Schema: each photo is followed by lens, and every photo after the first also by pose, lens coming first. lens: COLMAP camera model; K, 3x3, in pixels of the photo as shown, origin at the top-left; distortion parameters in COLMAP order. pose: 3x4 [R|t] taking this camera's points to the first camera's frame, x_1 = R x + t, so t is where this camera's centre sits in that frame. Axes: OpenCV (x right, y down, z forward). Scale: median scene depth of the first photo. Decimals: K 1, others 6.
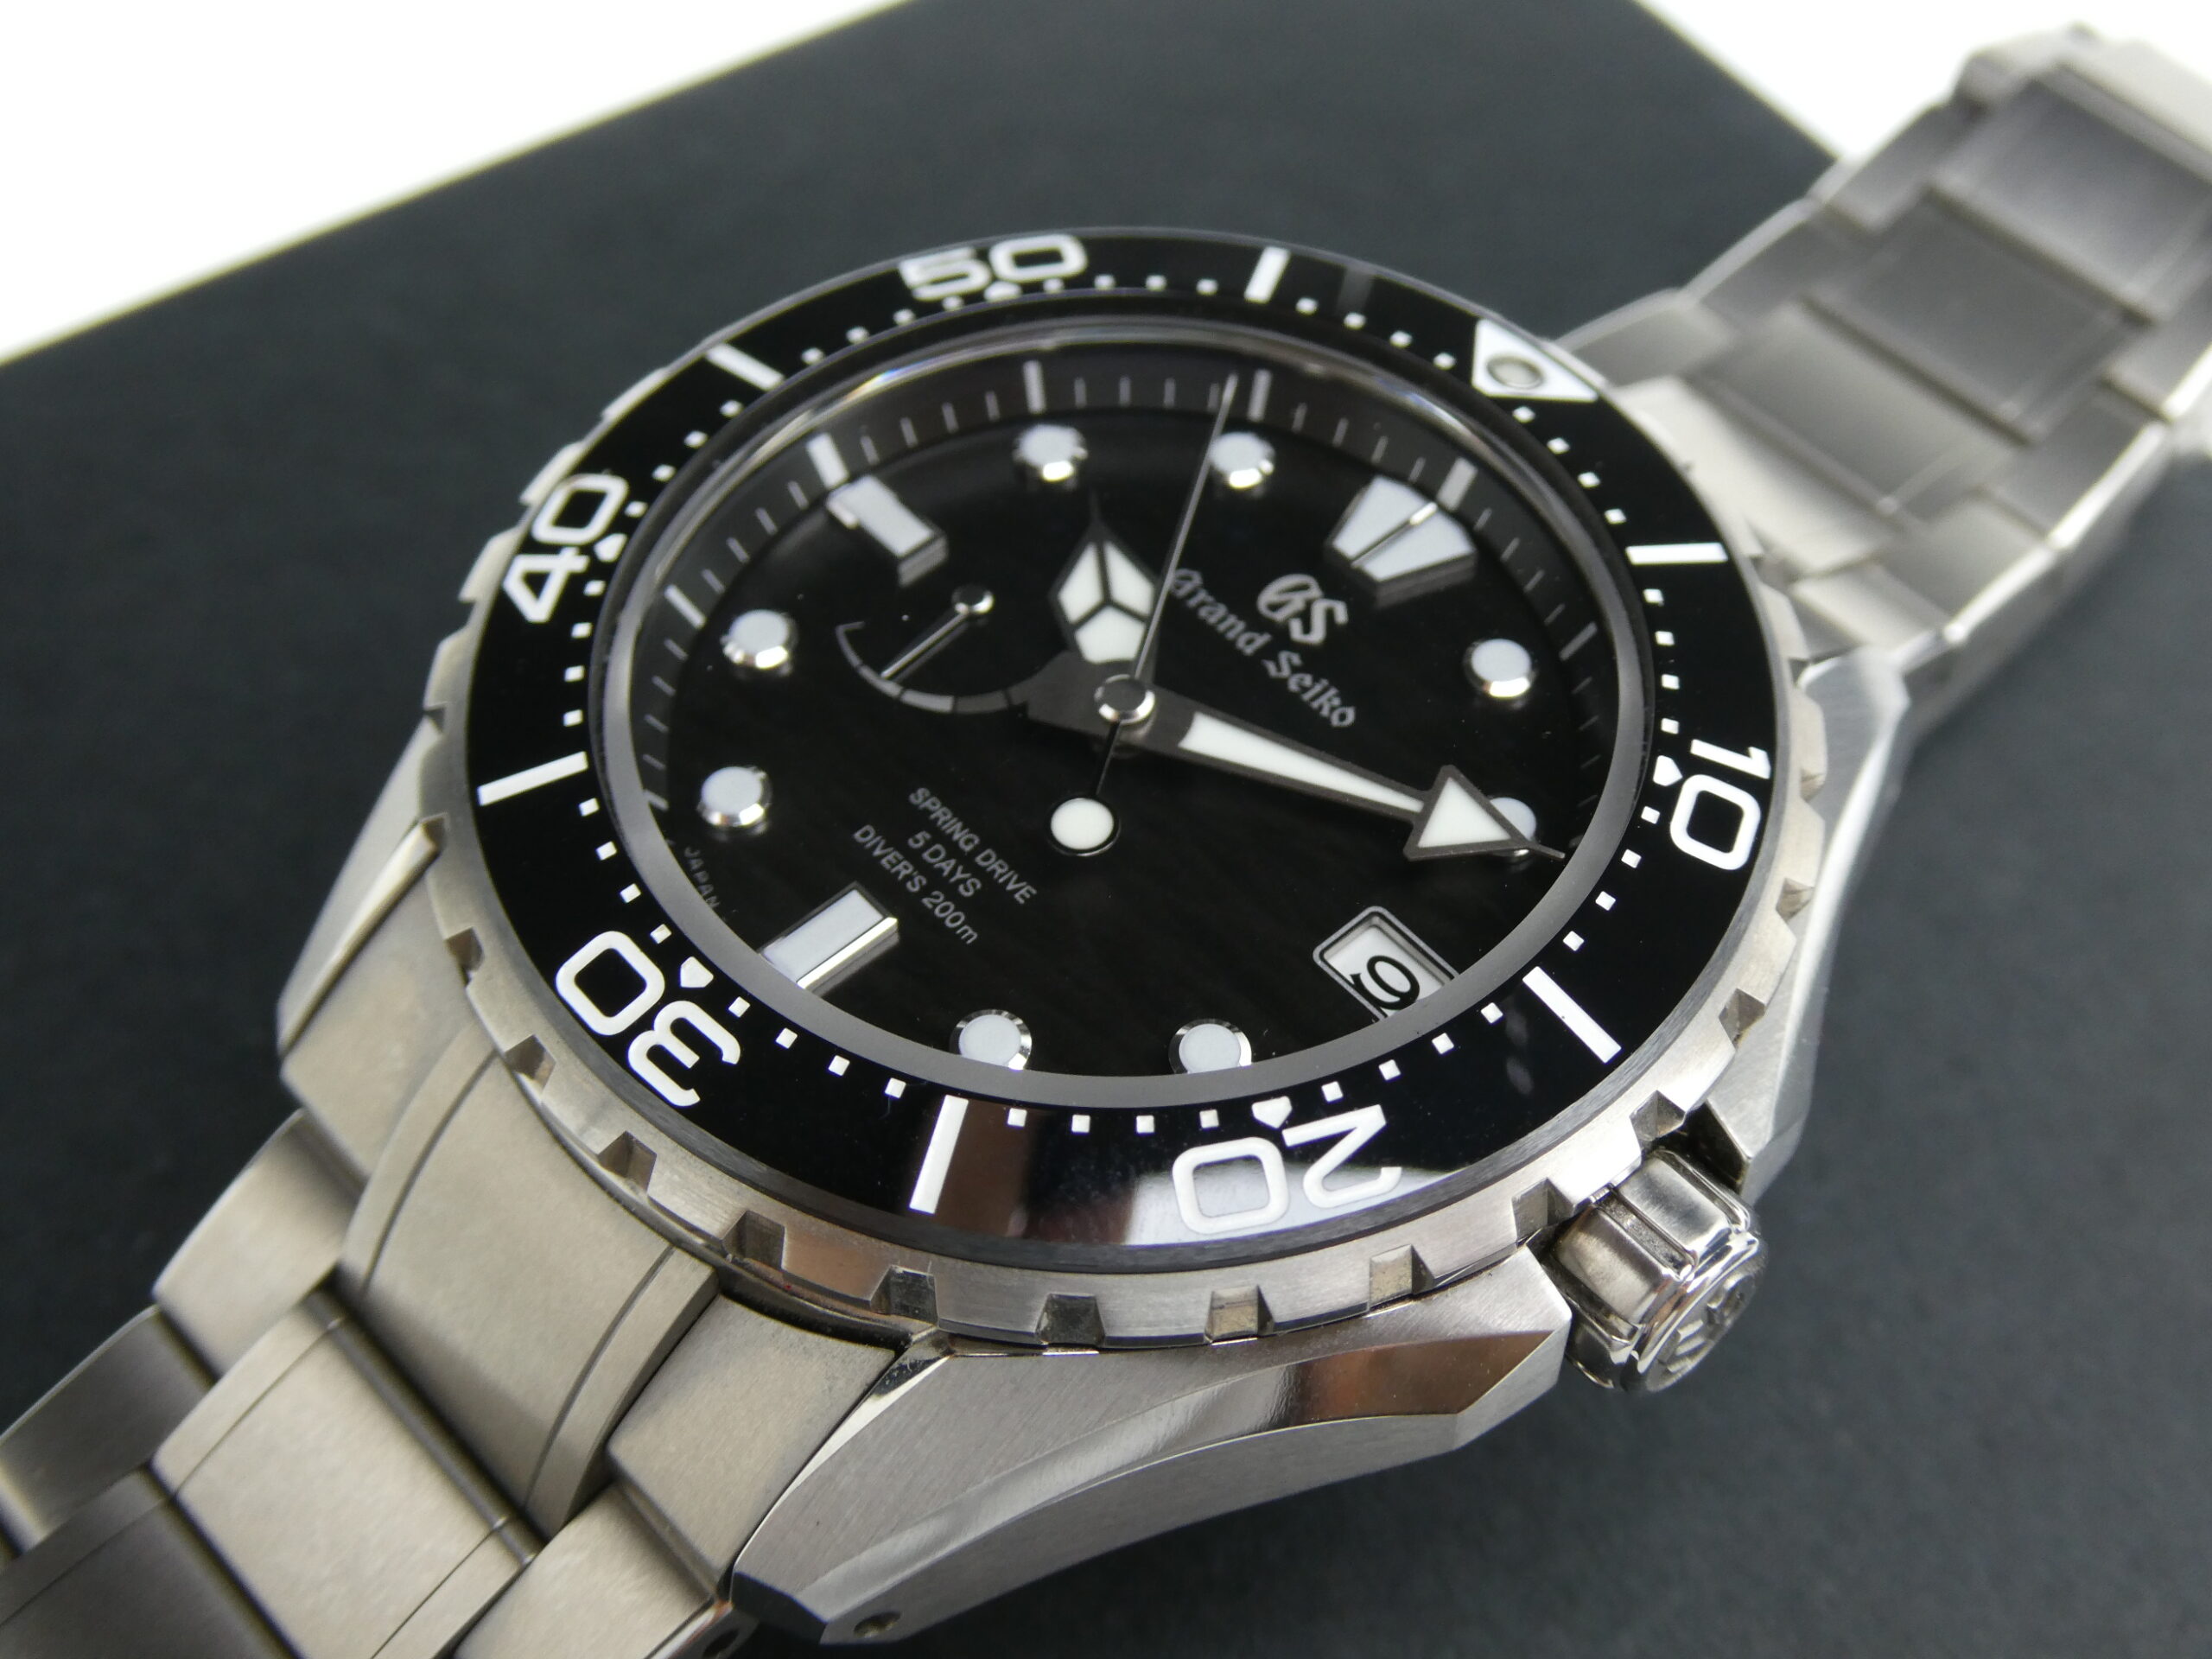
lens RADIAL K [[3072.1, 0, 1157.3], [0, 3072.1, 720.8], [0, 0, 1]] dist [-0.056778, 0.000000]
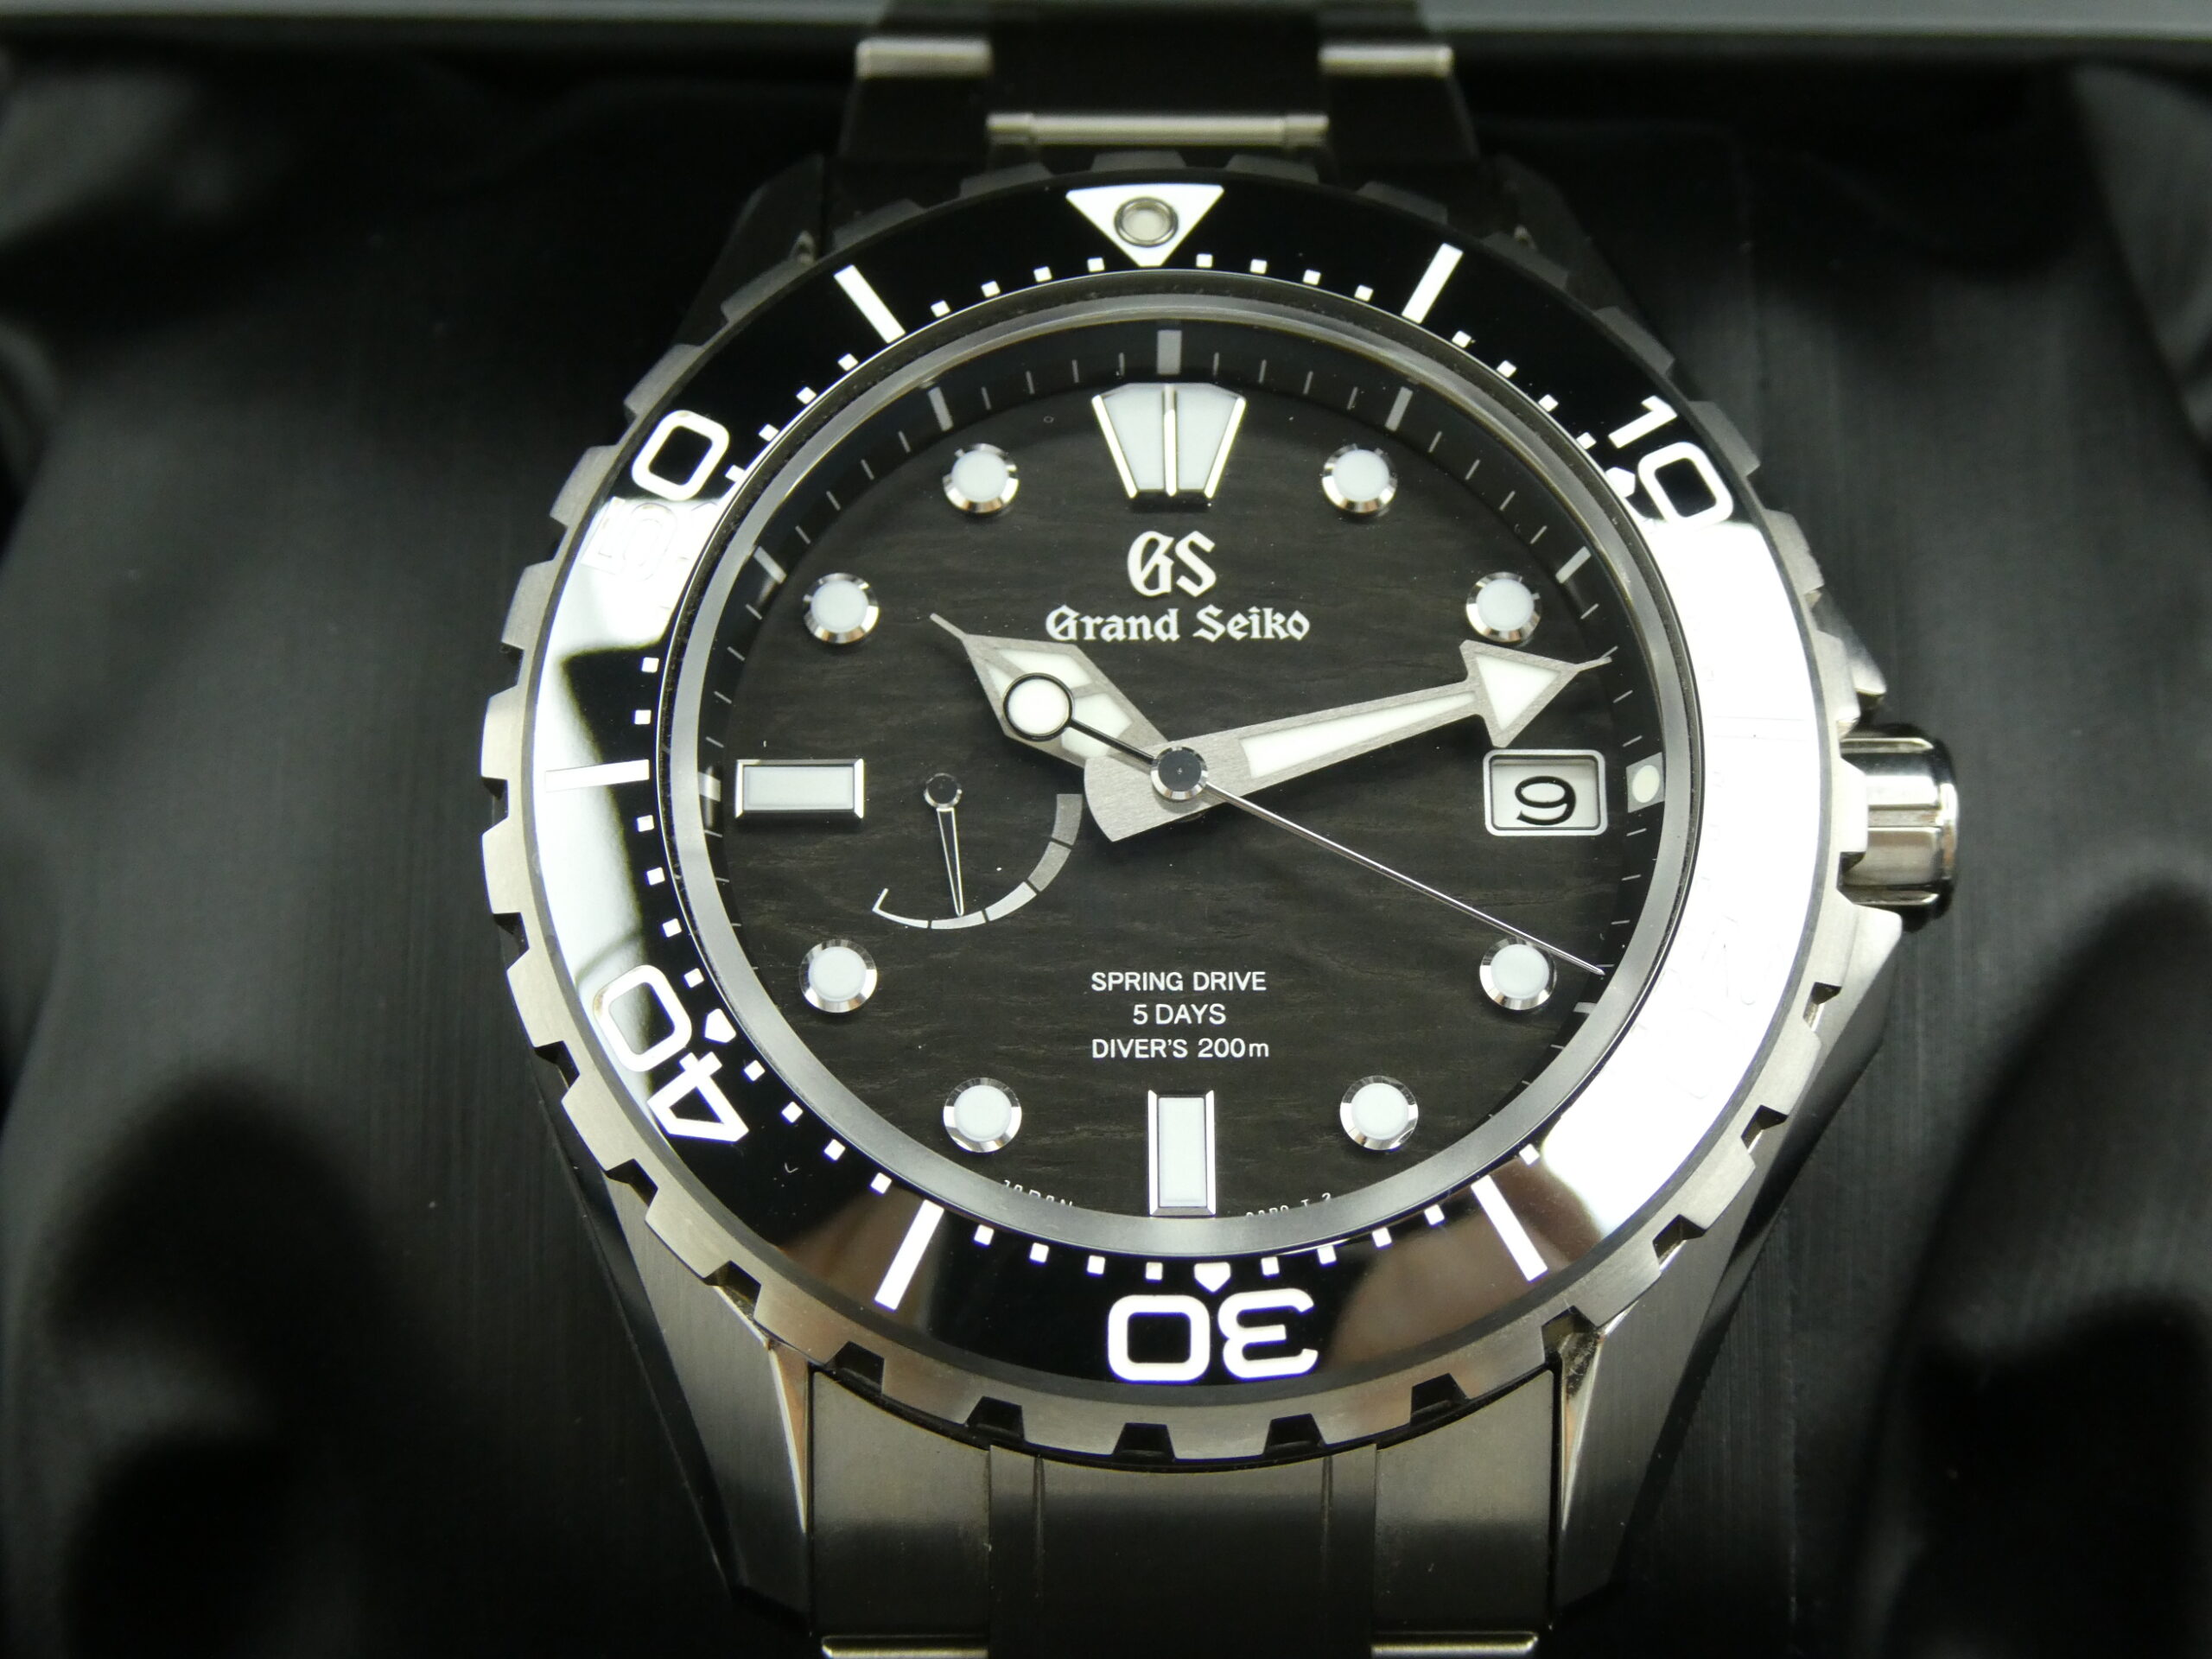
lens RADIAL K [[5196.0, 0, 1060.4], [0, 5196.0, 807.6], [0, 0, 1]] dist [0.041706, 0.000000]
pose [[0.663745, -0.700328, 0.262648, -0.497105], [0.569026, 0.700707, 0.430371, -0.761877], [-0.485440, -0.136203, 0.863595, -0.462533]]
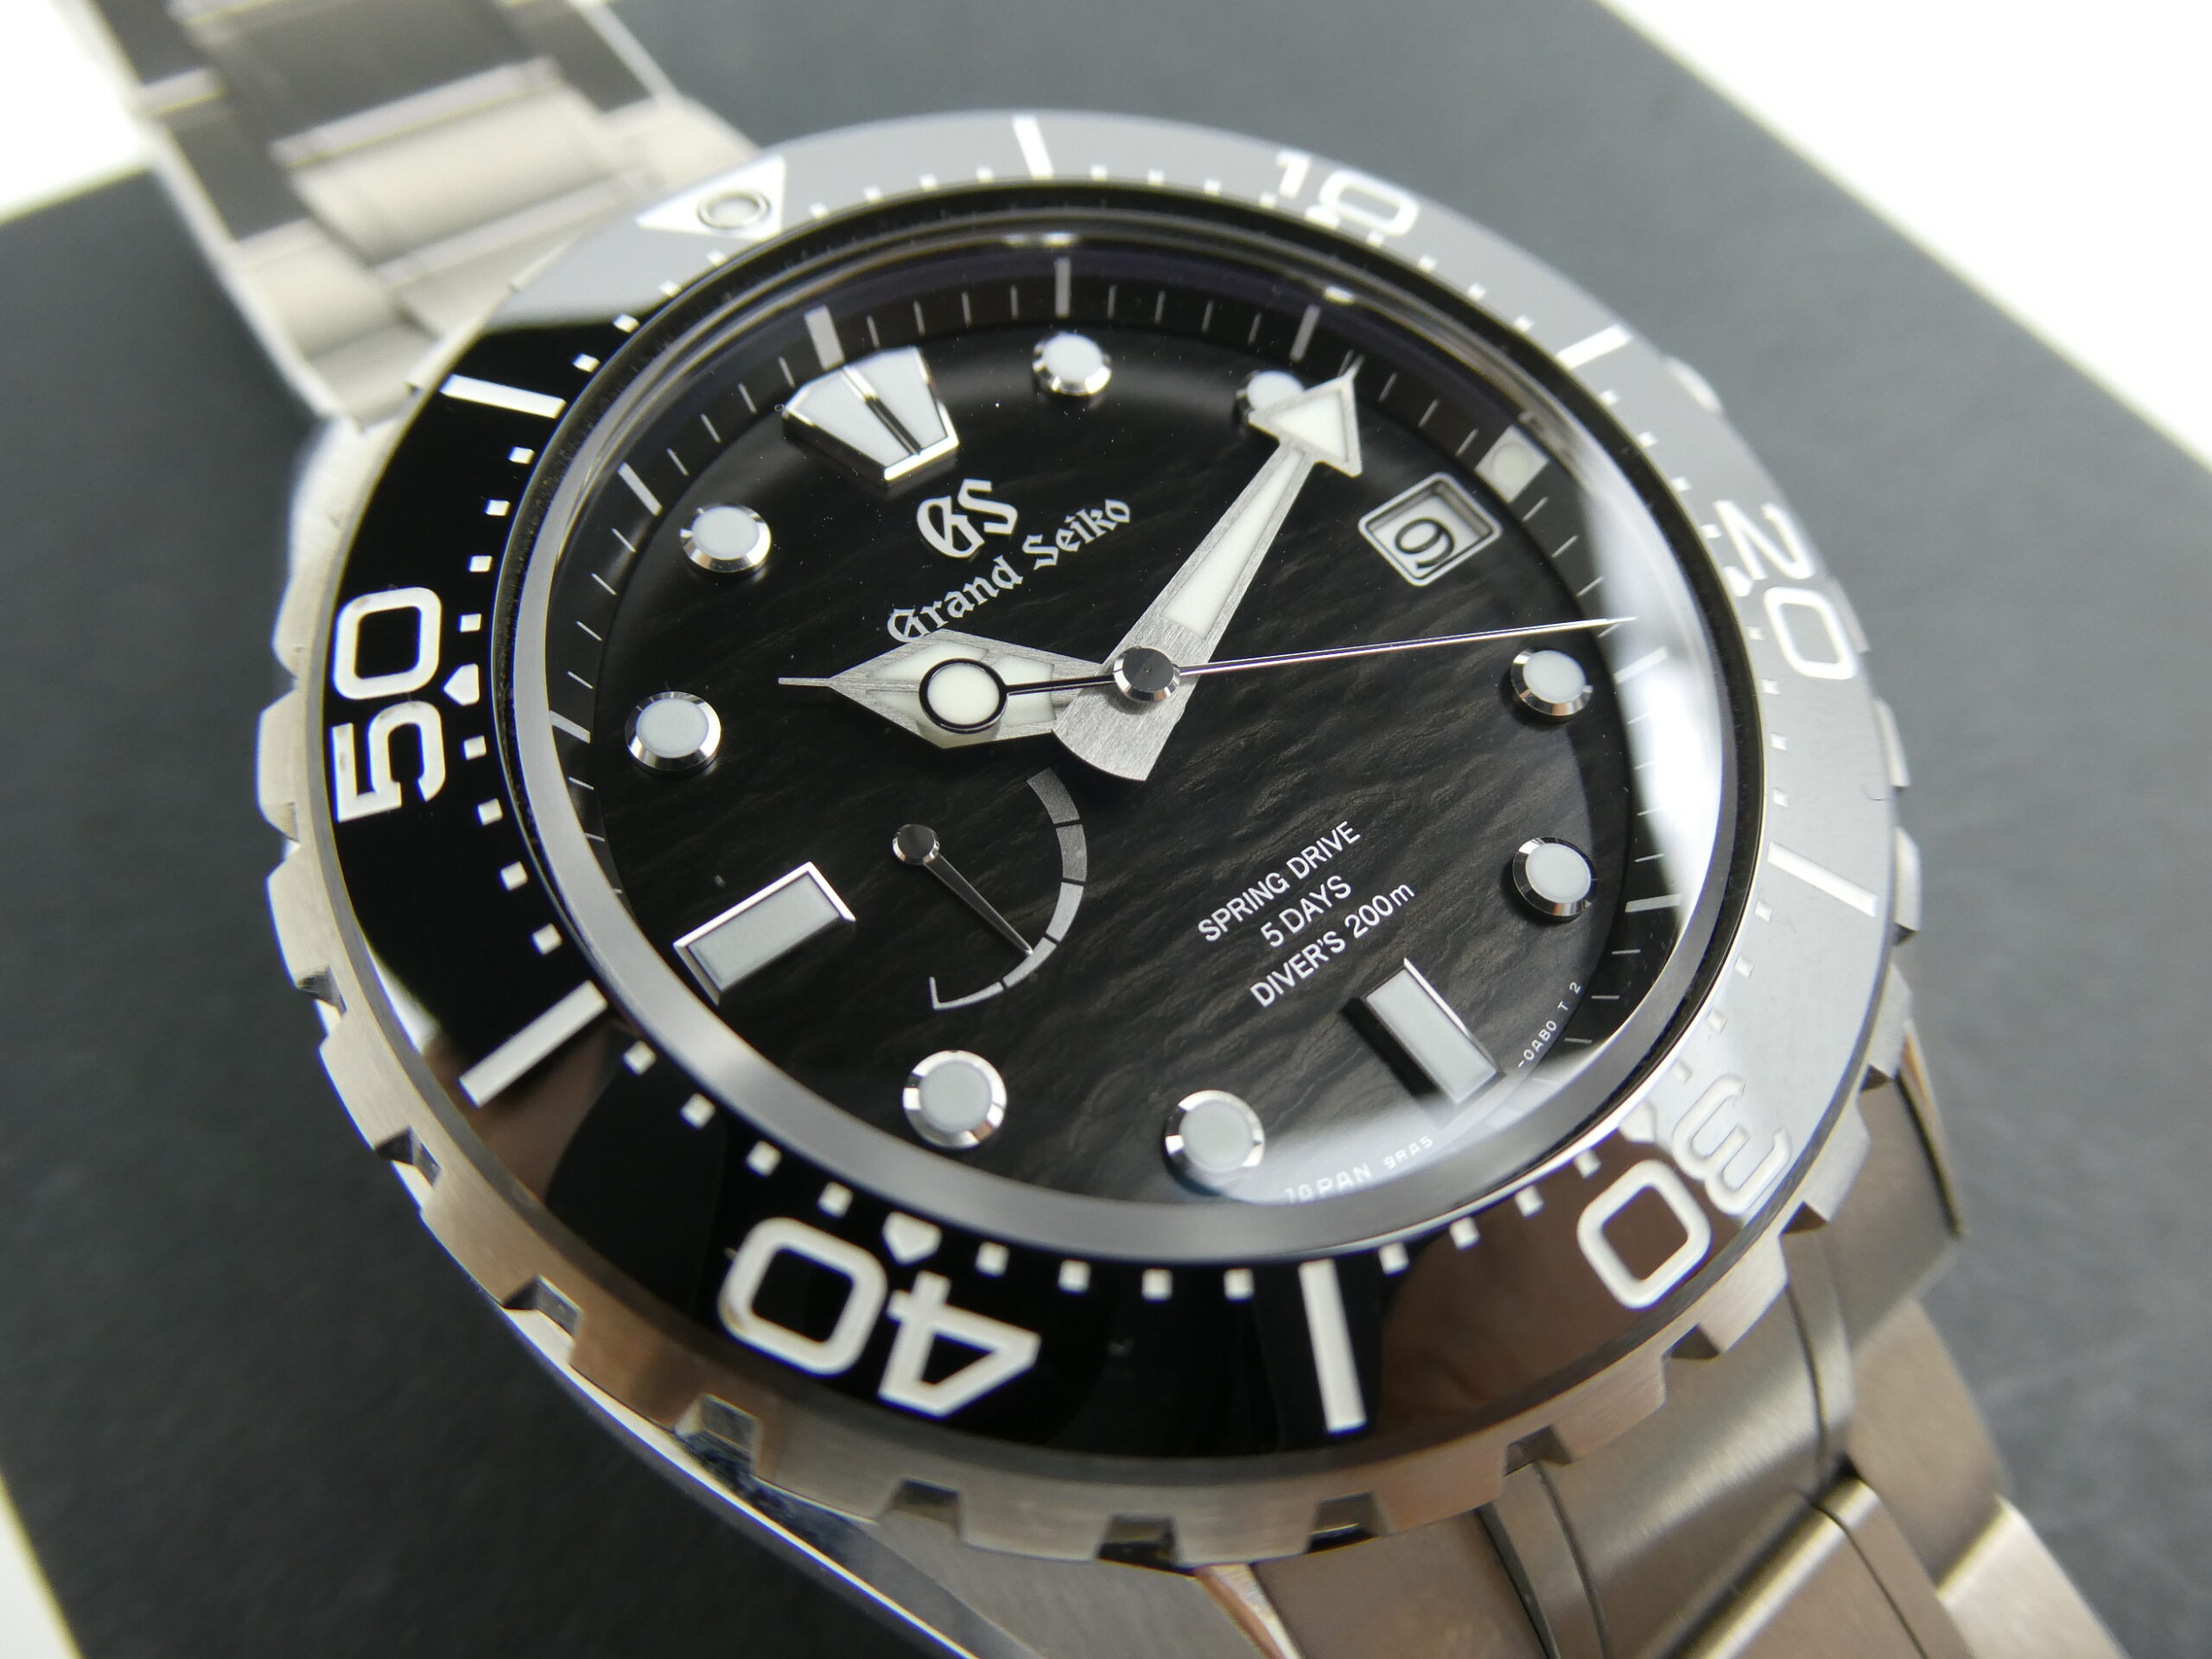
lens RADIAL K [[1729.4, 0, 1133.1], [0, 1729.4, 823.7], [0, 0, 1]] dist [0.003605, -0.006808]
pose [[0.050650, -0.871868, 0.487115, -0.284629], [0.672939, 0.390191, 0.628415, -0.298689], [-0.737962, 0.295969, 0.606477, 0.726053]]
